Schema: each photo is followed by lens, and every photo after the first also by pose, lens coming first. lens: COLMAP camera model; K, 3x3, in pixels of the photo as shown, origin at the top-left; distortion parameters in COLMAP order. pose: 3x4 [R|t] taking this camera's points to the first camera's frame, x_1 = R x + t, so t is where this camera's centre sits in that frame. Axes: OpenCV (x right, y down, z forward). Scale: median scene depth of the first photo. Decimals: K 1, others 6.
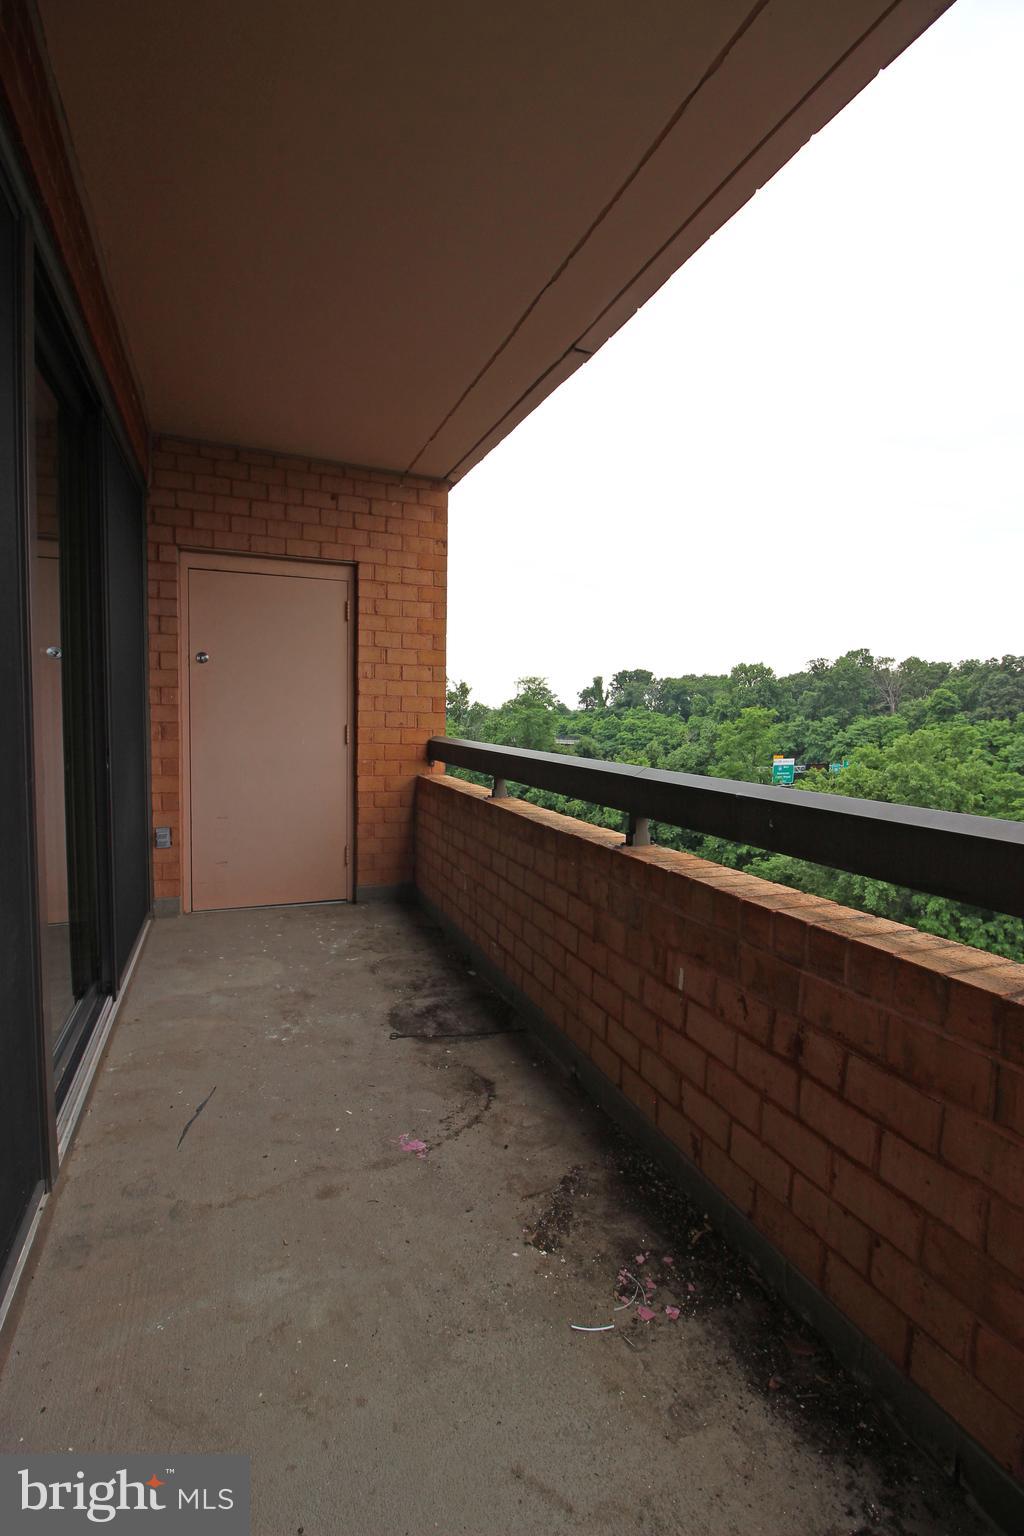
lens RADIAL K [[708.2, 0, 503.9], [0, 708.2, 749.4], [0, 0, 1]] dist [-0.000065, -0.012929]
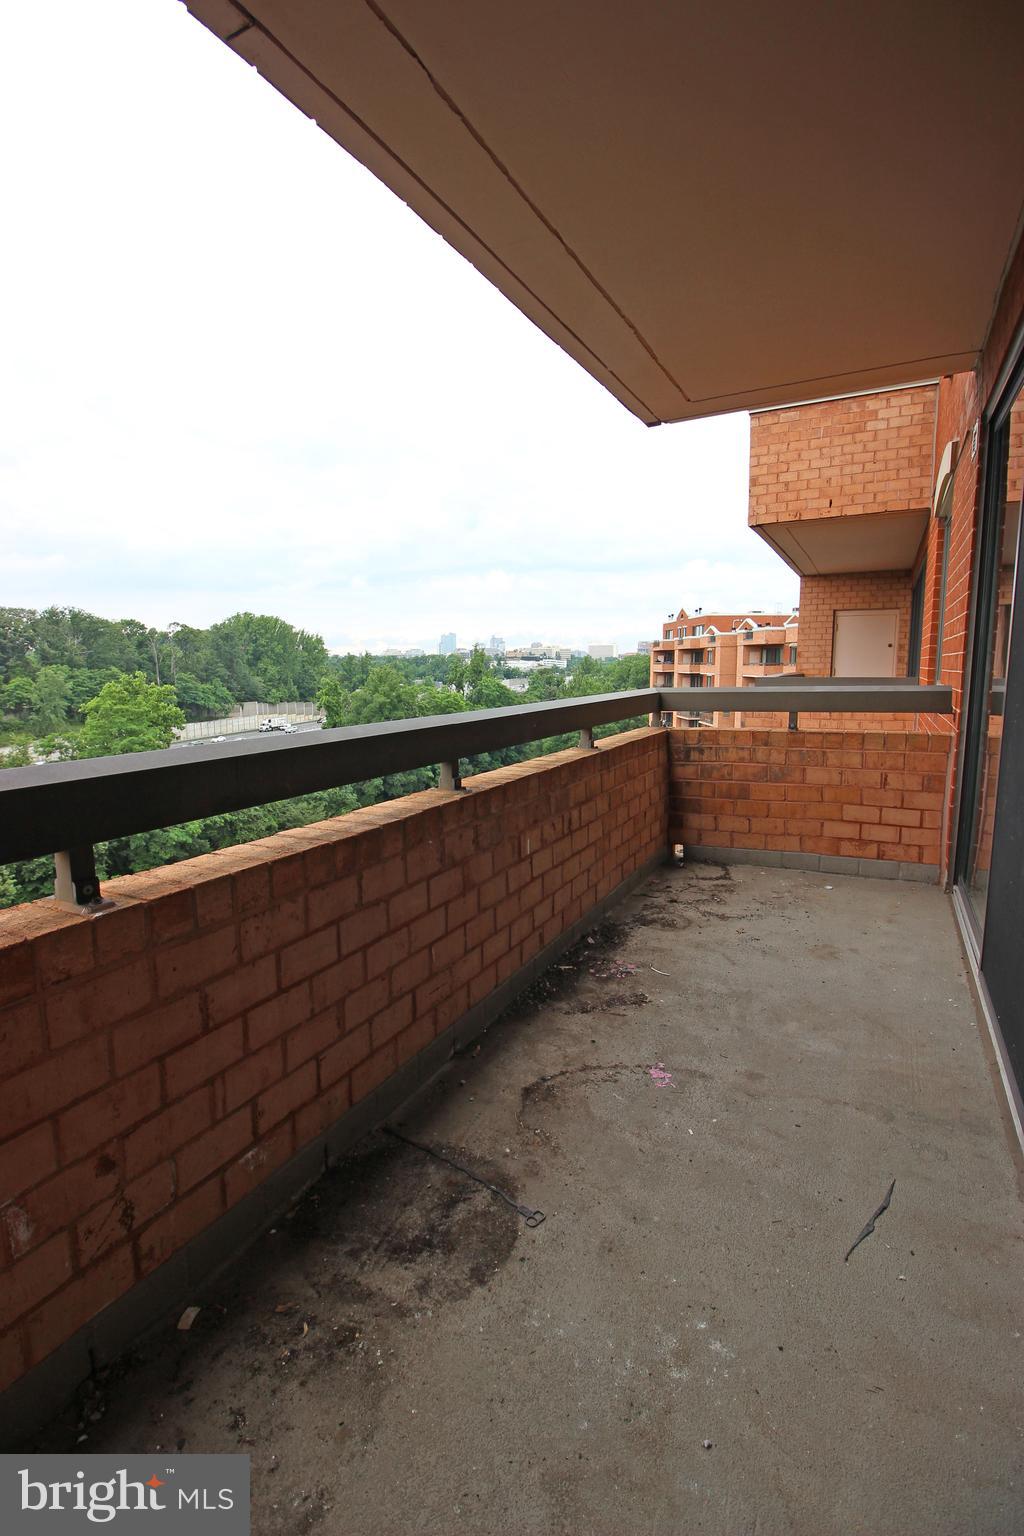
lens RADIAL K [[708.2, 0, 503.9], [0, 708.2, 749.4], [0, 0, 1]] dist [-0.000065, -0.012929]
pose [[-0.655748, -0.108369, 0.747161, -0.610792], [0.038139, 0.983626, 0.176139, -0.099303], [-0.754016, 0.143999, -0.640878, 1.524982]]
